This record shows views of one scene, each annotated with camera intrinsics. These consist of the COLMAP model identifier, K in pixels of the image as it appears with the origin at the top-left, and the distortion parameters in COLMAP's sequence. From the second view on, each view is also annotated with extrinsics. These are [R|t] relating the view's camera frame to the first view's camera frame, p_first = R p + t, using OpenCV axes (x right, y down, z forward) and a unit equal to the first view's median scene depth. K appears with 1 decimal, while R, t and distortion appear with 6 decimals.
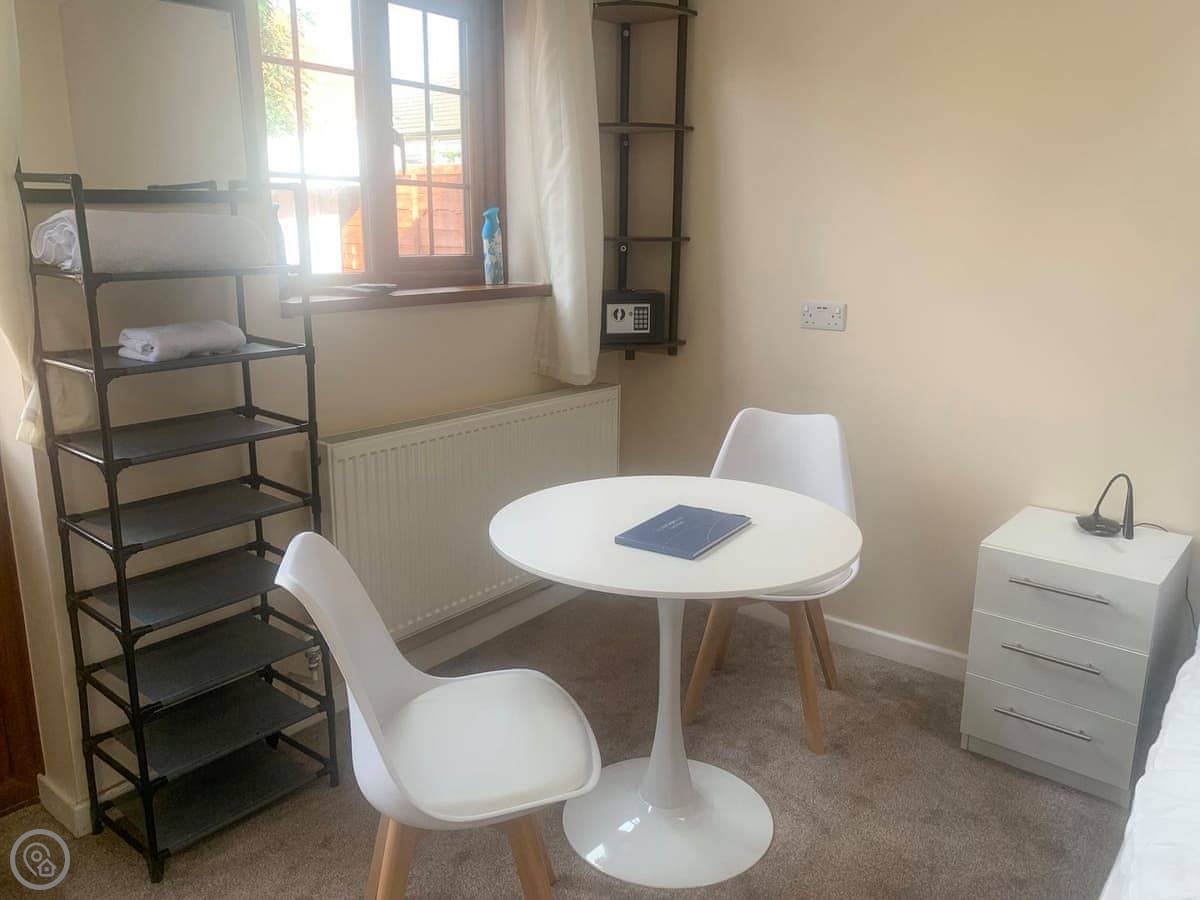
lens RADIAL K [[930.4, 0, 600.0], [0, 930.4, 450.0], [0, 0, 1]] dist [0.045282, 0.002326]
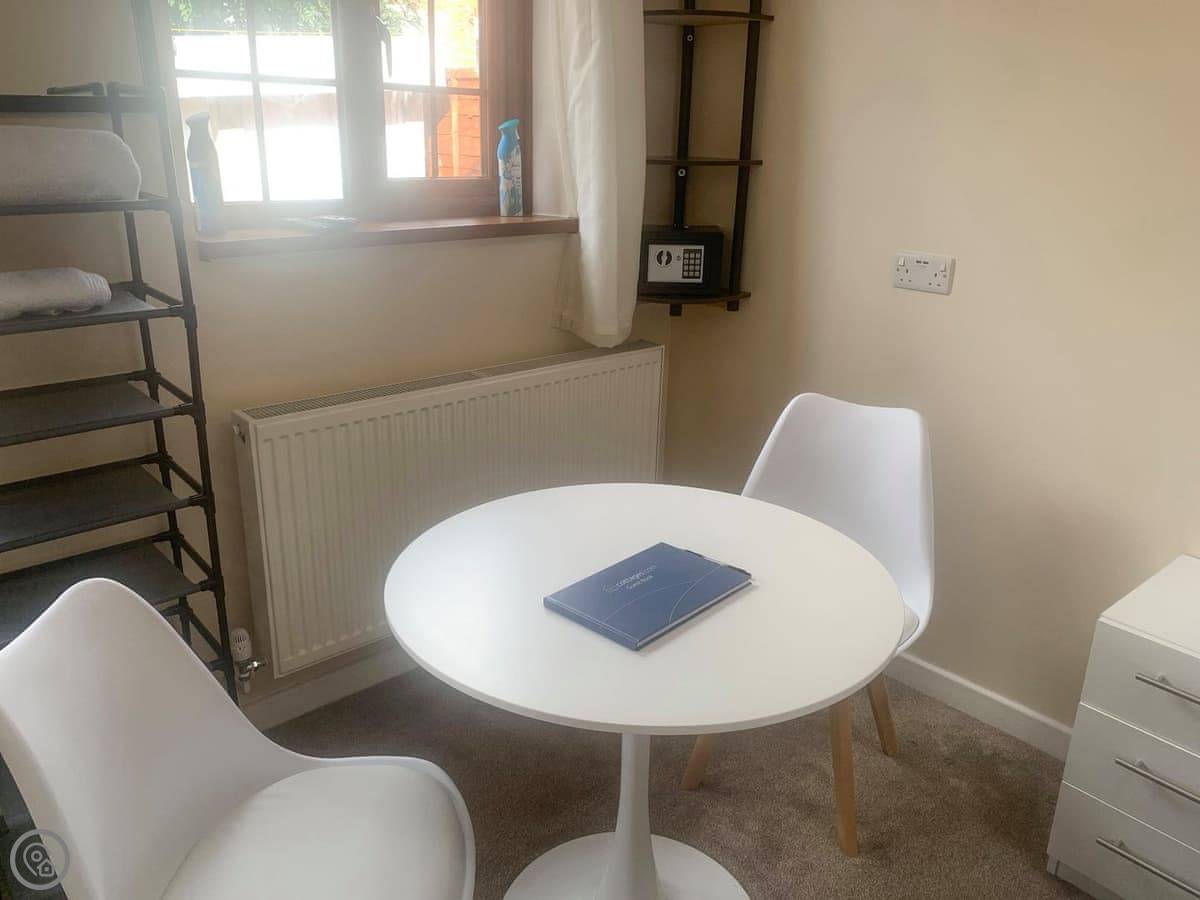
lens RADIAL K [[926.8, 0, 600.0], [0, 926.8, 450.0], [0, 0, 1]] dist [-0.009411, 0.052547]
pose [[0.985861, 0.068035, -0.153129, 0.101561], [-0.053169, 0.993649, 0.099168, -0.059098], [0.158903, -0.089624, 0.983218, 0.198971]]
